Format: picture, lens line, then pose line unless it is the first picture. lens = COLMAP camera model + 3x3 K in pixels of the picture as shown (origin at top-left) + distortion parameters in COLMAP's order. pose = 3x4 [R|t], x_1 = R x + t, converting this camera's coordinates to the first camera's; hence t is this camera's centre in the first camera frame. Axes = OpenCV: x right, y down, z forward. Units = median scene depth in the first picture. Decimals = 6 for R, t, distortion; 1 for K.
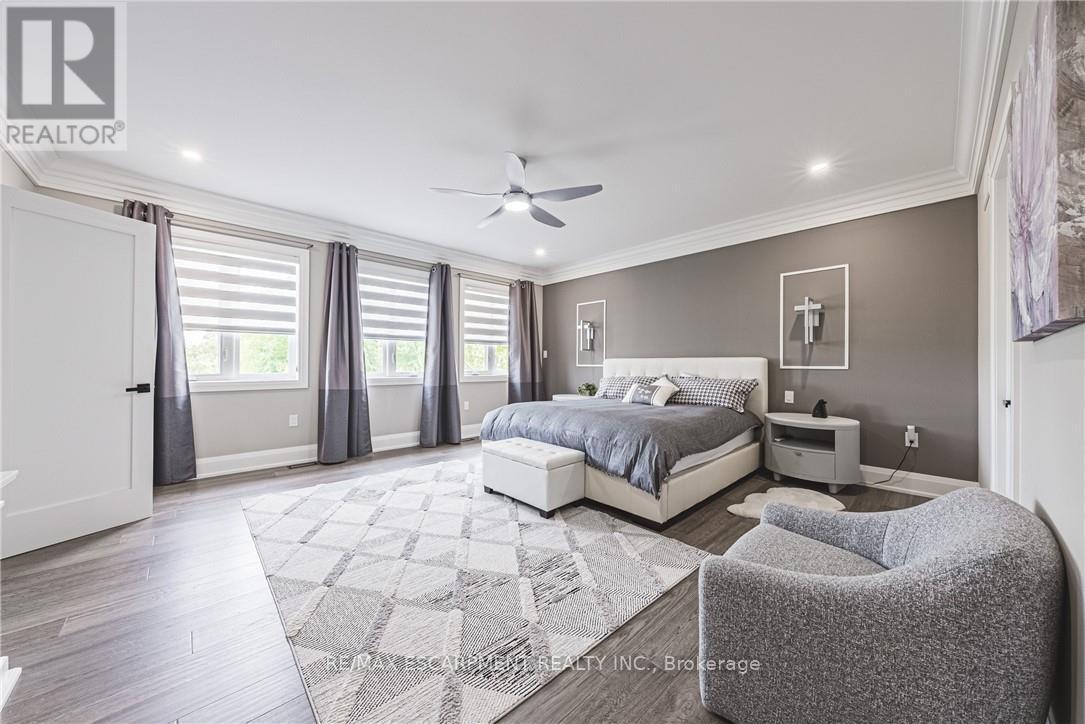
lens RADIAL K [[380.7, 0, 542.5], [0, 380.7, 362.0], [0, 0, 1]] dist [-0.000922, -0.000030]
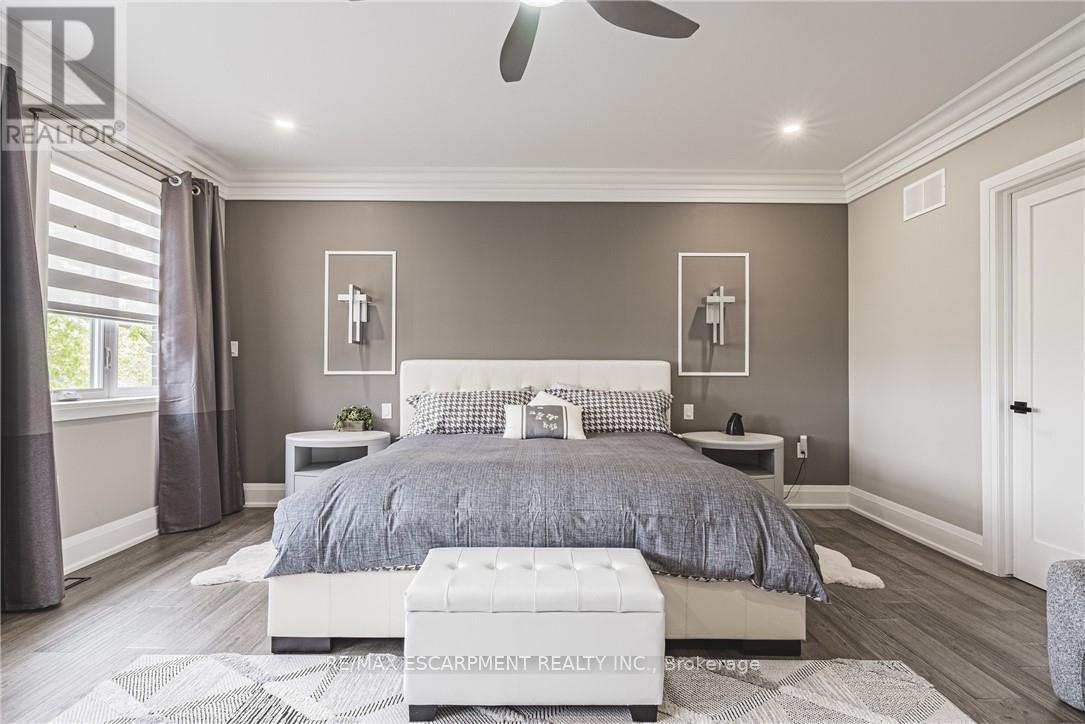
lens RADIAL K [[549.1, 0, 542.5], [0, 549.1, 362.0], [0, 0, 1]] dist [0.004940, 0.000223]
pose [[0.681874, 0.007338, 0.731432, -0.373724], [-0.003344, 0.999971, -0.006915, -0.001563], [-0.731462, 0.002269, 0.681879, 0.445172]]
